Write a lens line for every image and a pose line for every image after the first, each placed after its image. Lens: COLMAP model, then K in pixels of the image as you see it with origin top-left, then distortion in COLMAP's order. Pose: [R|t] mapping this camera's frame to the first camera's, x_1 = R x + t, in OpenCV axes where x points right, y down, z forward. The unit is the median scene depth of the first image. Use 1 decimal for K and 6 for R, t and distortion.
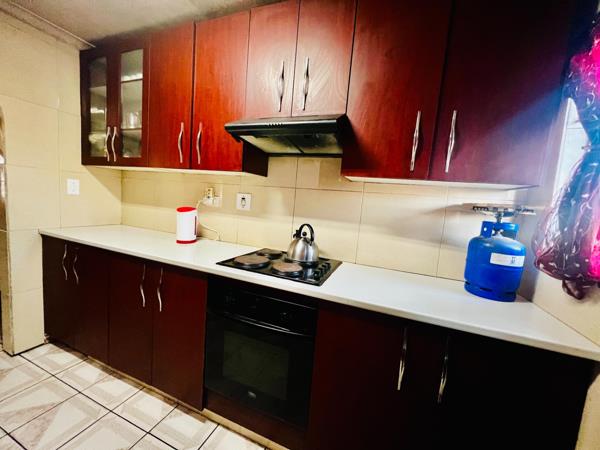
lens RADIAL K [[240.9, 0, 298.3], [0, 240.9, 225.1], [0, 0, 1]] dist [-0.002893, 0.000632]
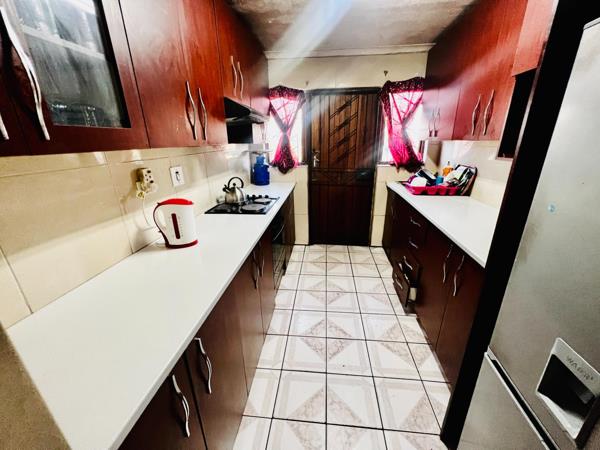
lens RADIAL K [[240.9, 0, 300.0], [0, 240.9, 224.4], [0, 0, 1]] dist [-0.002893, 0.000632]
pose [[-0.276802, -0.390229, 0.878124, -1.217610], [0.095389, 0.898158, 0.429200, -0.277506], [-0.956181, 0.202567, -0.211388, 0.796361]]
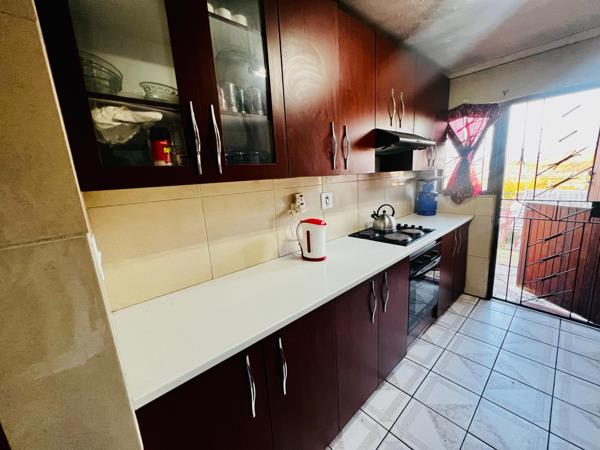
lens RADIAL K [[240.9, 0, 297.4], [0, 240.9, 224.5], [0, 0, 1]] dist [-0.002893, 0.000632]
pose [[0.441108, -0.279248, 0.852903, -1.210752], [0.189580, 0.957907, 0.215579, -0.248536], [-0.877202, 0.066600, 0.475480, 0.629197]]
